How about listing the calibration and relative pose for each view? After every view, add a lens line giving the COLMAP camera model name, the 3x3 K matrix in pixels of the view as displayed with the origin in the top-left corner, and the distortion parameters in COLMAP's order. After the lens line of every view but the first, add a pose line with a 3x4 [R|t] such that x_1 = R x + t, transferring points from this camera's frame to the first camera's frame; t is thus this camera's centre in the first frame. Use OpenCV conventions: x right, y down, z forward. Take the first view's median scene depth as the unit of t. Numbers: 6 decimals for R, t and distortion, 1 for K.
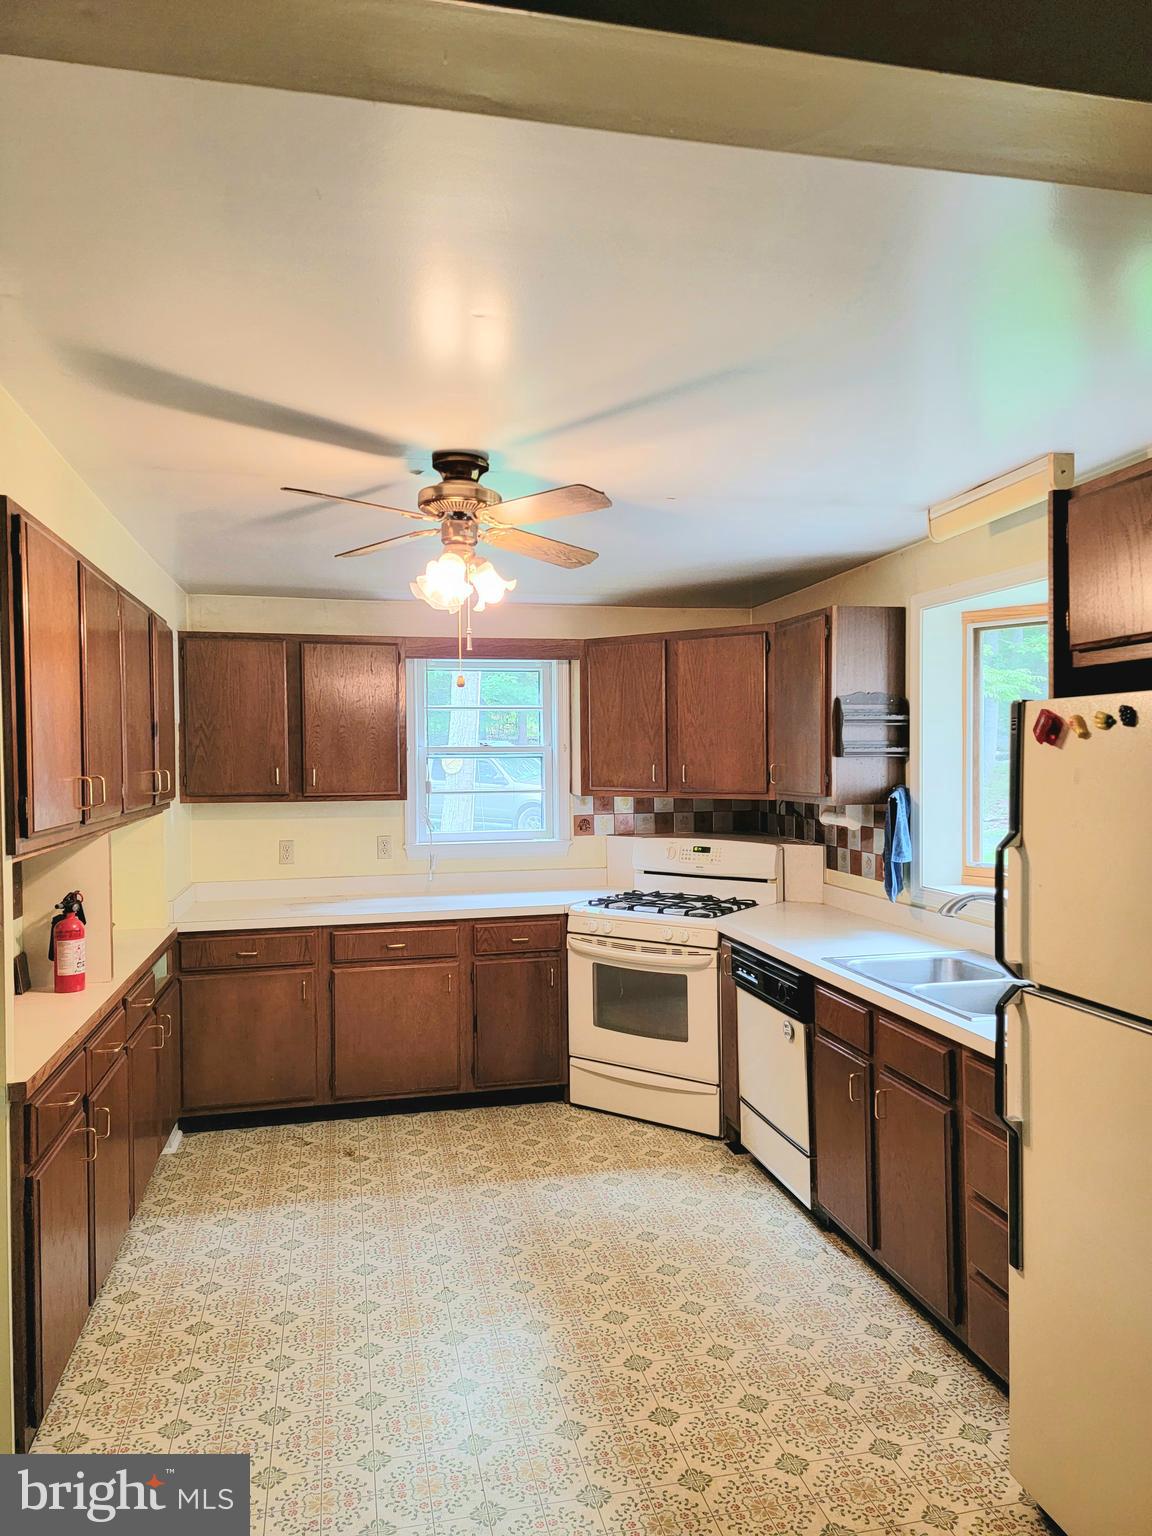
lens RADIAL K [[1064.8, 0, 575.1], [0, 1064.8, 762.8], [0, 0, 1]] dist [0.051868, -0.027981]
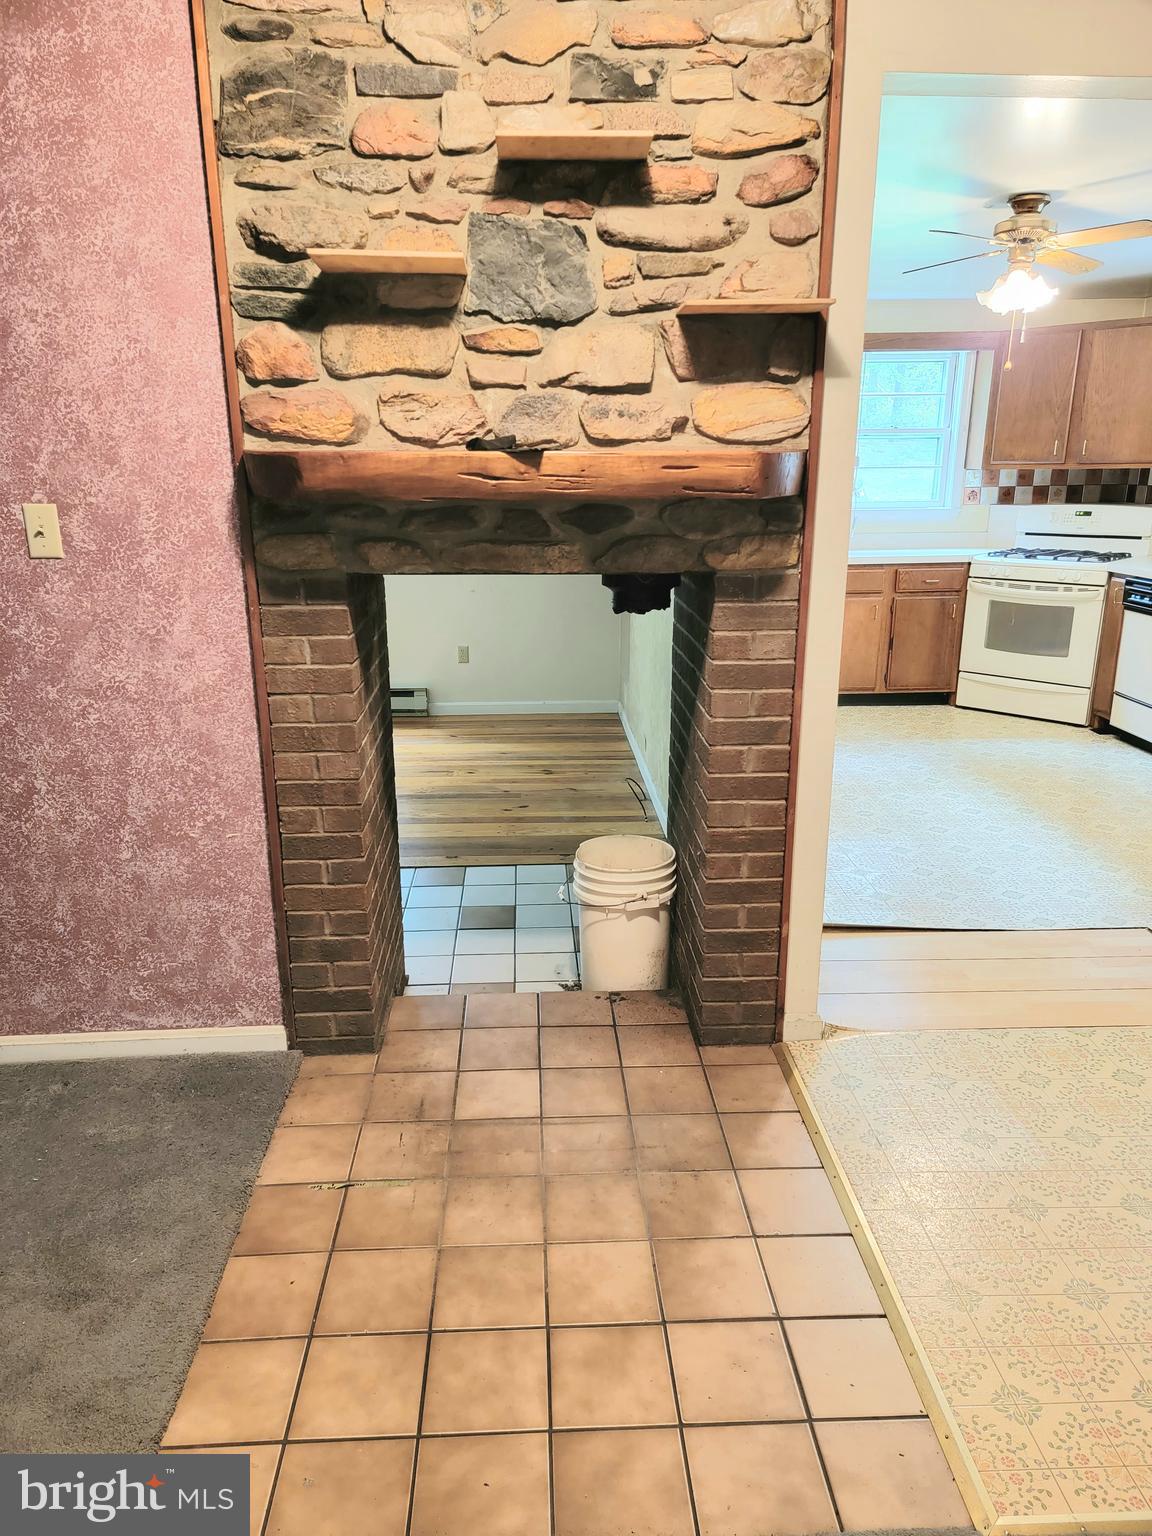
lens RADIAL K [[1064.8, 0, 575.0], [0, 1064.8, 777.8], [0, 0, 1]] dist [0.051868, -0.027981]
pose [[0.985783, 0.049557, -0.160547, -0.264439], [-0.003240, 0.960944, 0.276724, 0.034330], [0.167990, -0.272270, 0.947443, -0.398094]]
